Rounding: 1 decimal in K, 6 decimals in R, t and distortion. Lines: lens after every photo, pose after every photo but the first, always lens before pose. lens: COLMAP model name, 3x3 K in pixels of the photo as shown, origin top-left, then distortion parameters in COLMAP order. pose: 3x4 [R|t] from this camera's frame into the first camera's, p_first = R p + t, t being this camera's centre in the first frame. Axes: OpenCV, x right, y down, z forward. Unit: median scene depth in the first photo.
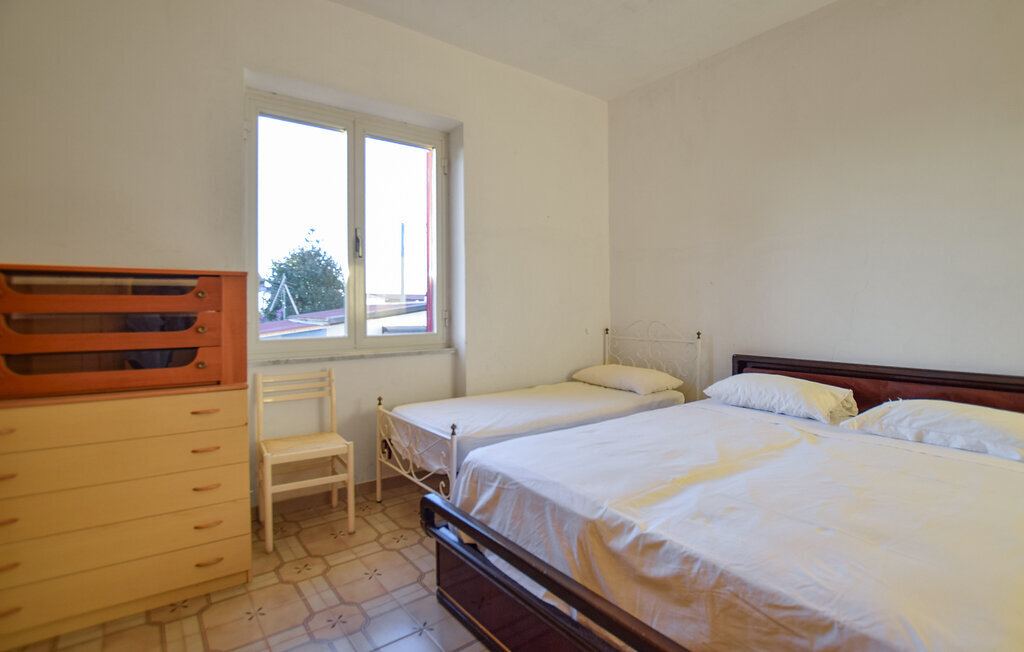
lens RADIAL K [[499.5, 0, 519.2], [0, 499.5, 307.7], [0, 0, 1]] dist [-0.020267, -0.001160]
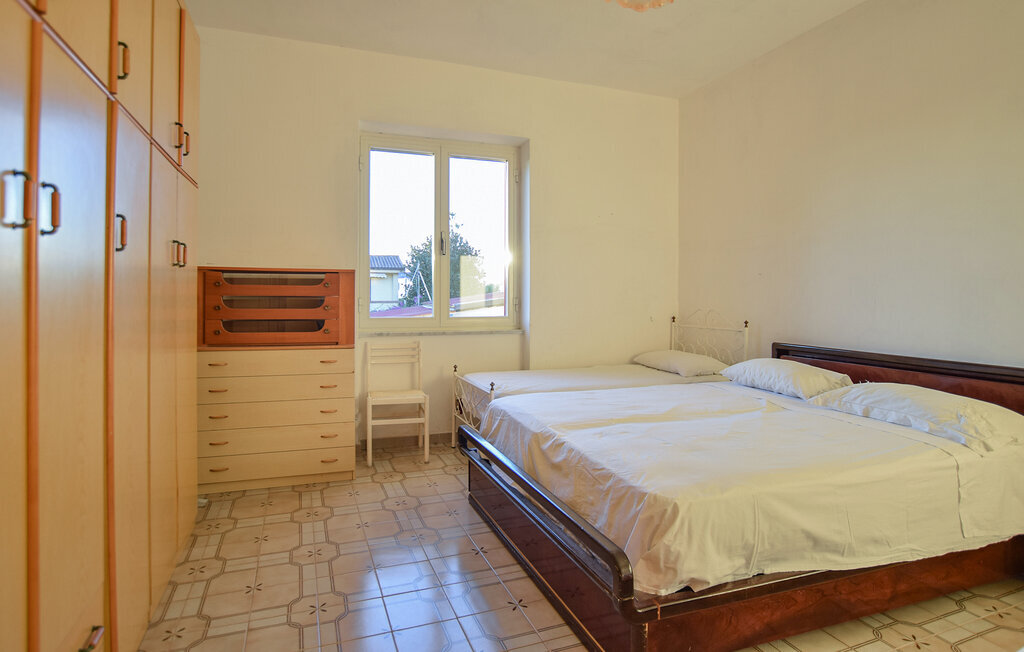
lens RADIAL K [[559.6, 0, 509.1], [0, 559.6, 301.3], [0, 0, 1]] dist [-0.002658, -0.000010]
pose [[0.956211, 0.013456, -0.292367, 0.333058], [-0.010530, 0.999877, 0.011581, -0.001635], [0.292487, -0.007996, 0.956236, -0.403433]]
